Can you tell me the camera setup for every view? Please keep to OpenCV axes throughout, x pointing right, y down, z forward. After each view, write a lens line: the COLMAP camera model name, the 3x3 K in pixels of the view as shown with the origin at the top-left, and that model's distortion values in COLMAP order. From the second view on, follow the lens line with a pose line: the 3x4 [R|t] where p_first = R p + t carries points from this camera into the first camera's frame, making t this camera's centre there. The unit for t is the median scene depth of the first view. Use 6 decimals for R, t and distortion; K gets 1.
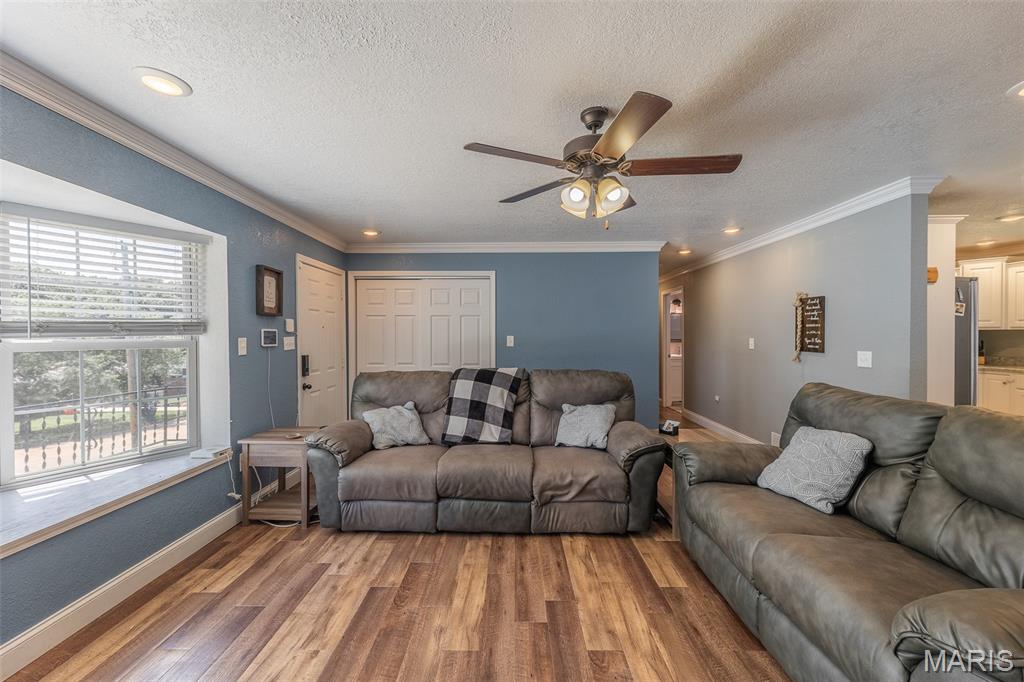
lens RADIAL K [[398.4, 0, 515.7], [0, 398.4, 336.8], [0, 0, 1]] dist [-0.000870, -0.000181]
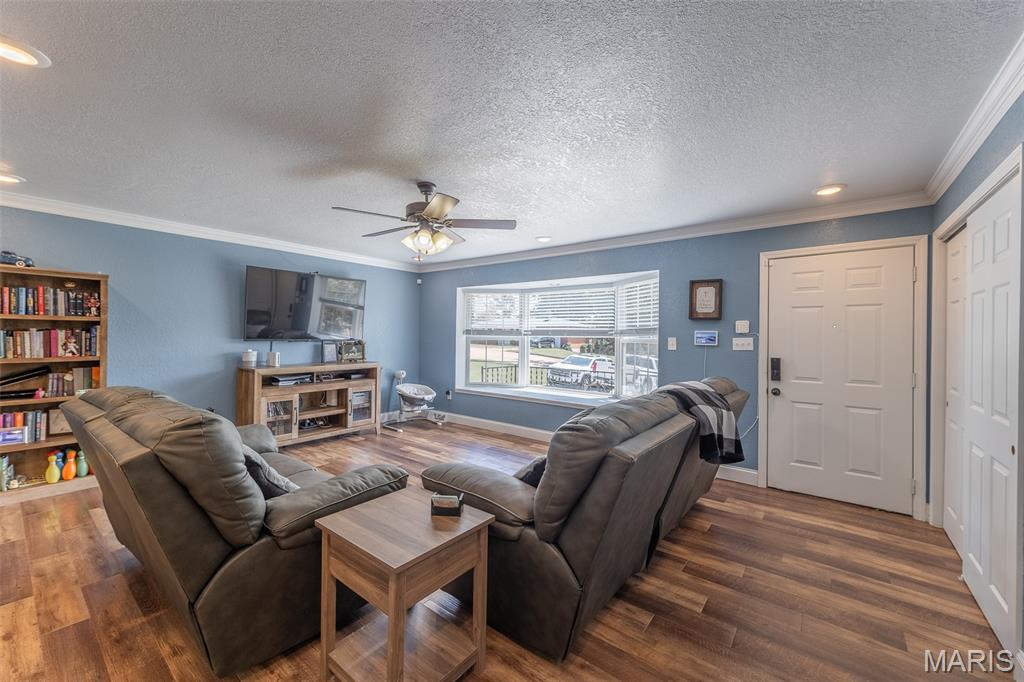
lens RADIAL K [[398.4, 0, 515.7], [0, 398.4, 336.8], [0, 0, 1]] dist [-0.000870, -0.000181]
pose [[-0.612887, -0.001921, -0.790168, 0.650095], [-0.012528, 0.999895, 0.007287, -0.002518], [0.790071, 0.014365, -0.612846, 1.237225]]
